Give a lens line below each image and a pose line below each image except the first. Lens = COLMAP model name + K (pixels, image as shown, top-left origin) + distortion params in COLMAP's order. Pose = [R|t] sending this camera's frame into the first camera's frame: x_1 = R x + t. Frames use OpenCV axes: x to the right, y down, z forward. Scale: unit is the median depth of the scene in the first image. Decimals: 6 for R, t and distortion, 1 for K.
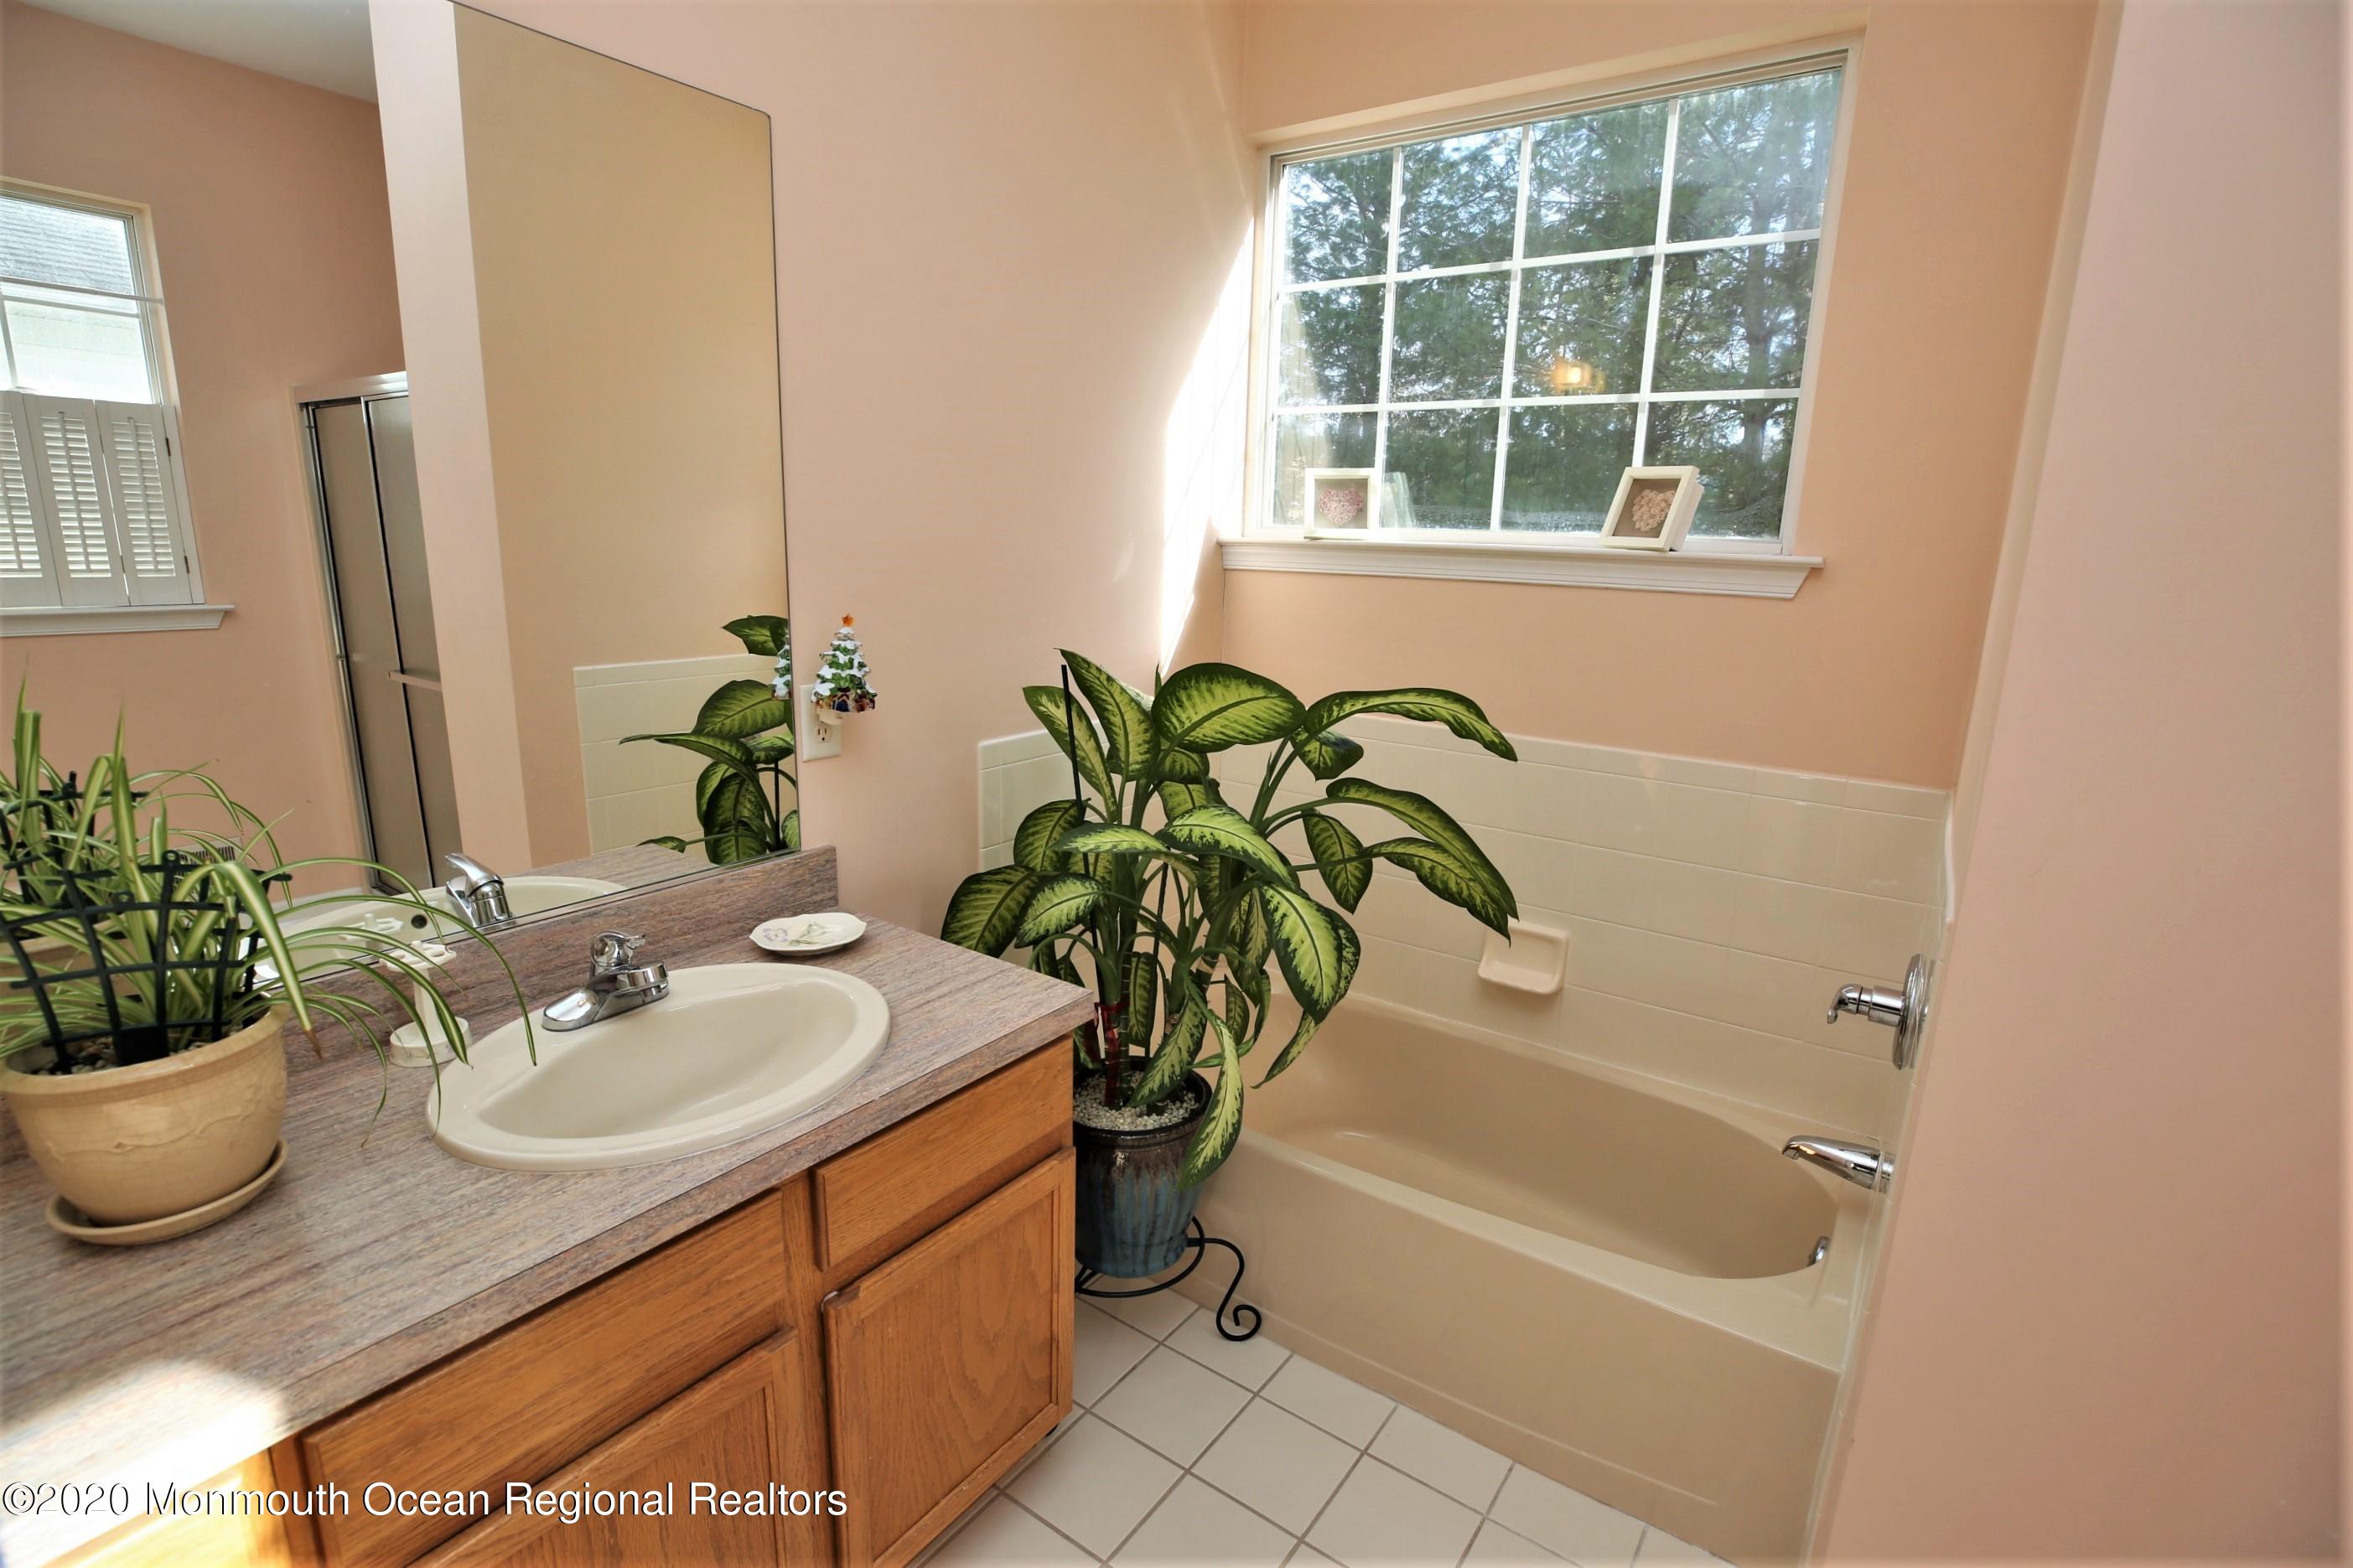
lens RADIAL K [[1101.9, 0, 1172.5], [0, 1101.9, 787.3], [0, 0, 1]] dist [-0.044874, 0.013419]
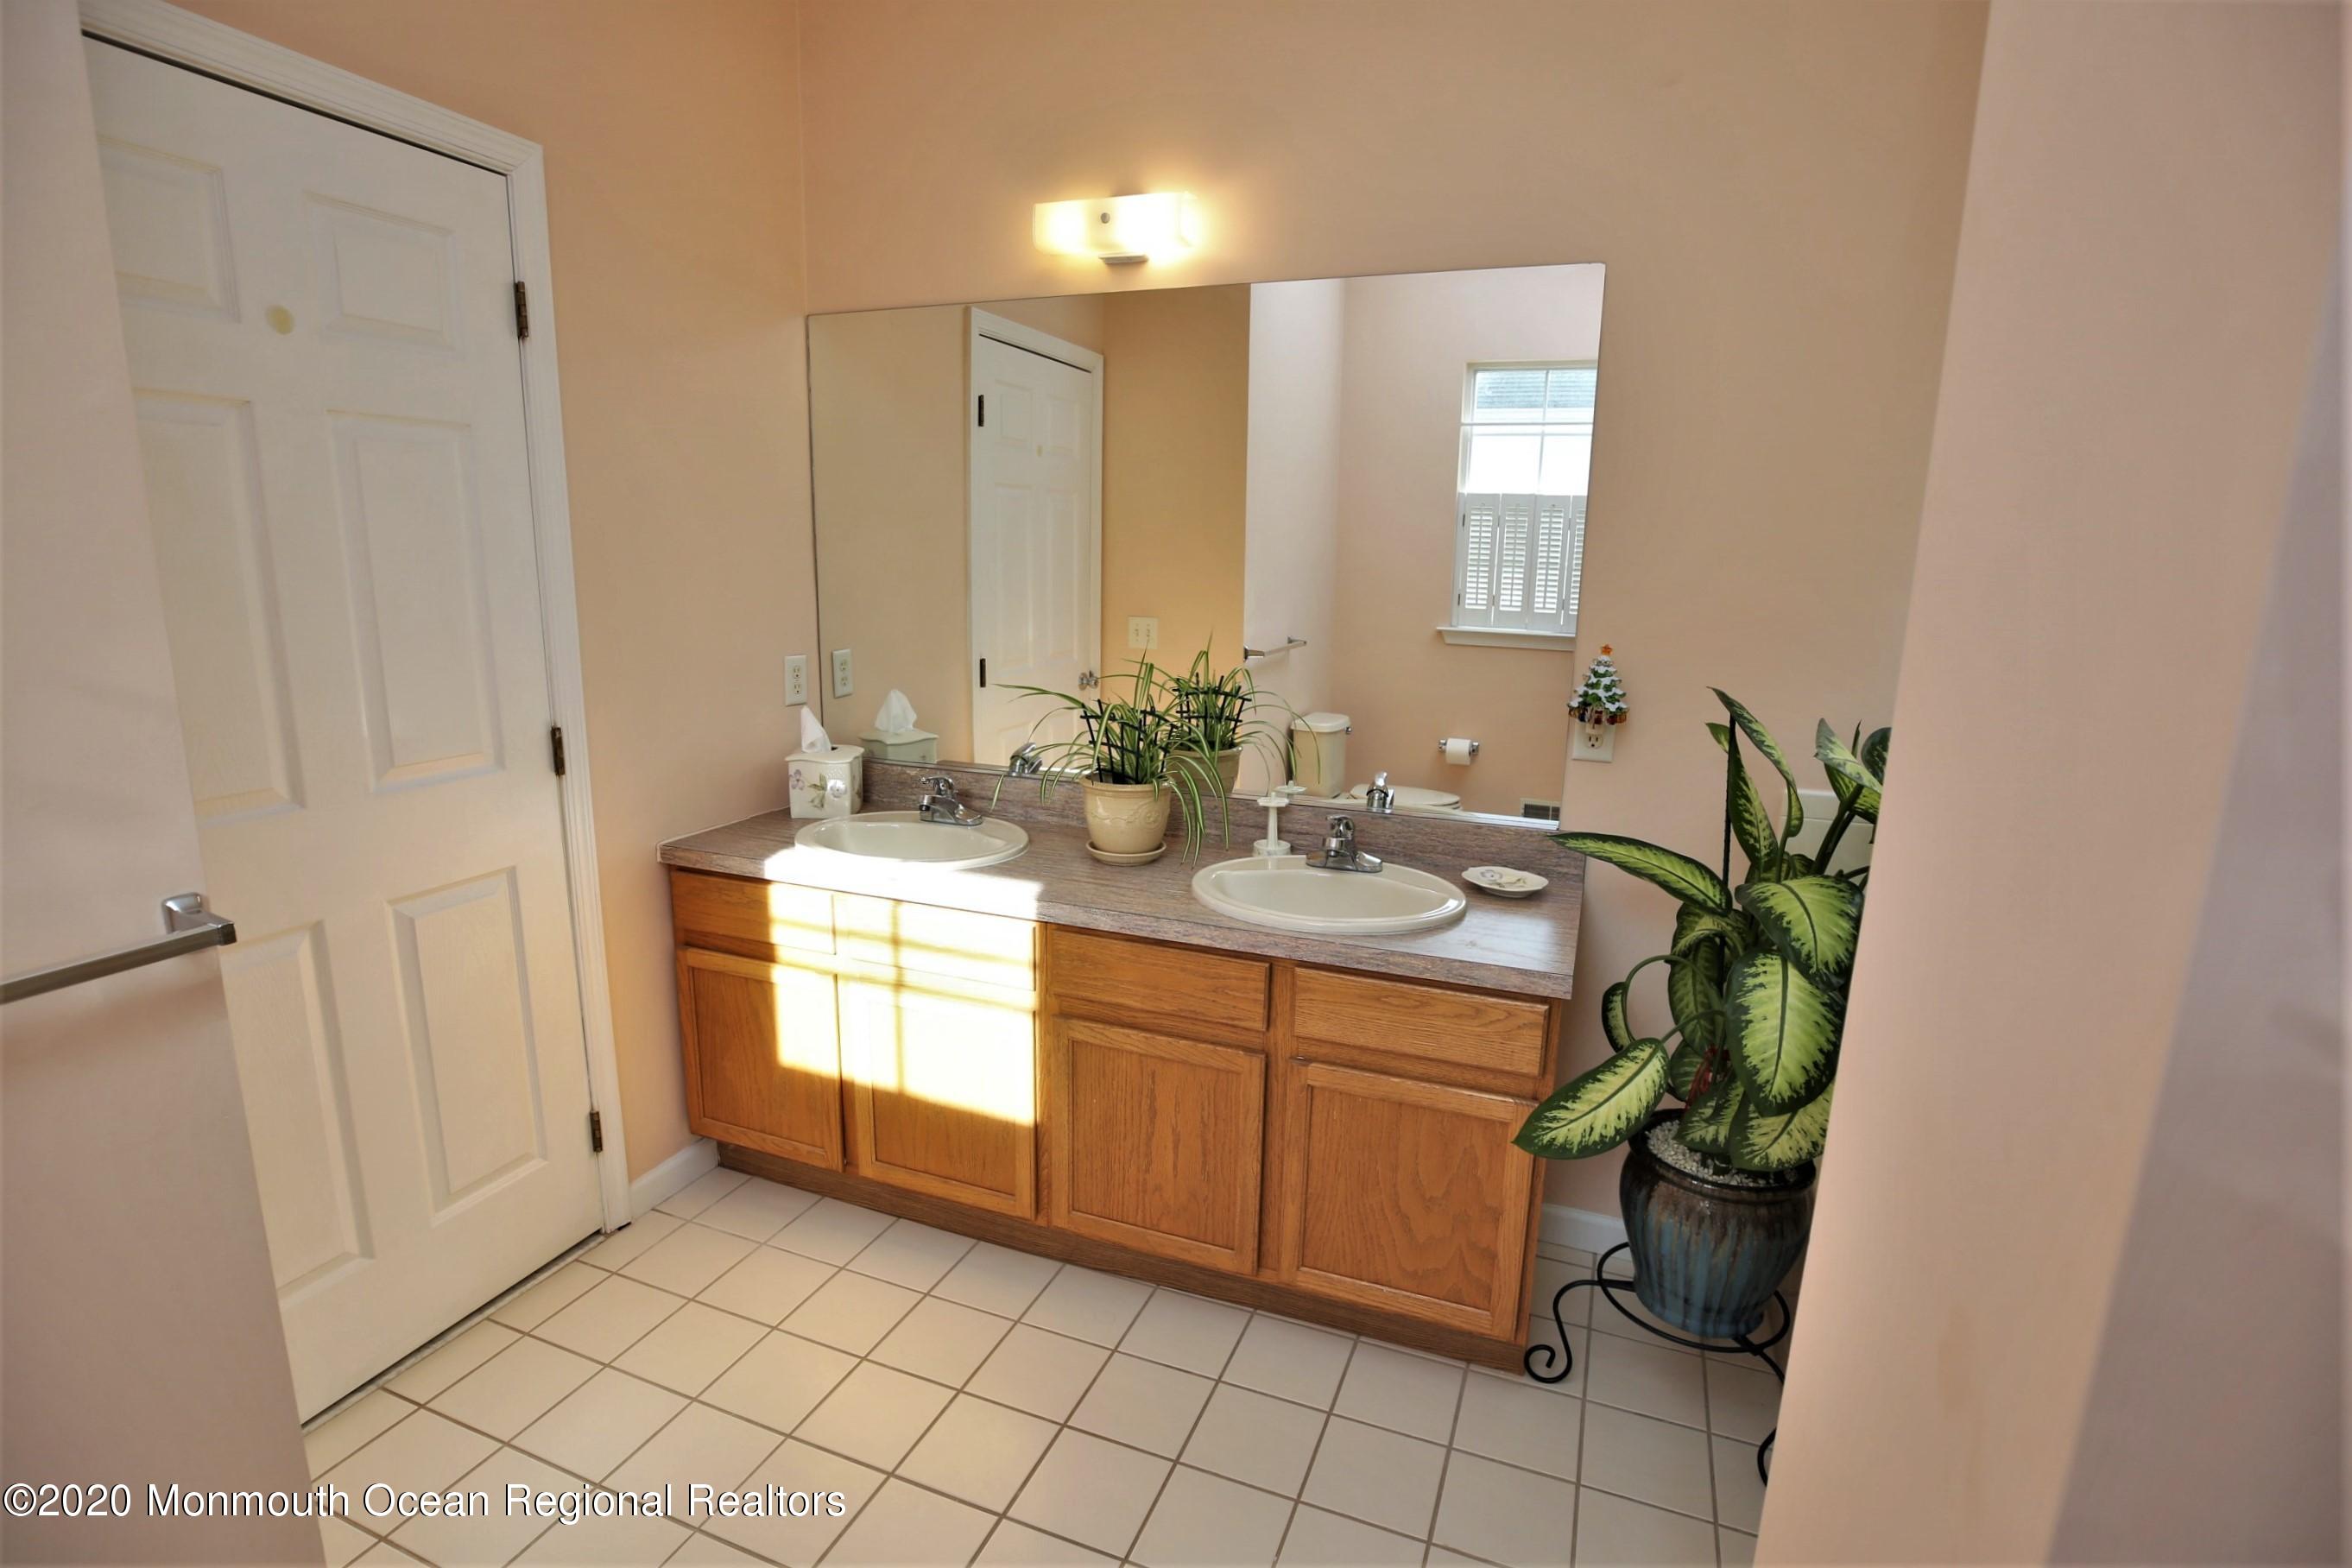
lens RADIAL K [[1134.2, 0, 1176.0], [0, 1134.2, 784.0], [0, 0, 1]] dist [-0.047999, -0.000039]
pose [[0.245686, 0.168250, -0.954636, 0.621417], [-0.233390, 0.966118, 0.110208, -0.026144], [0.940833, 0.195726, 0.276630, 0.177357]]
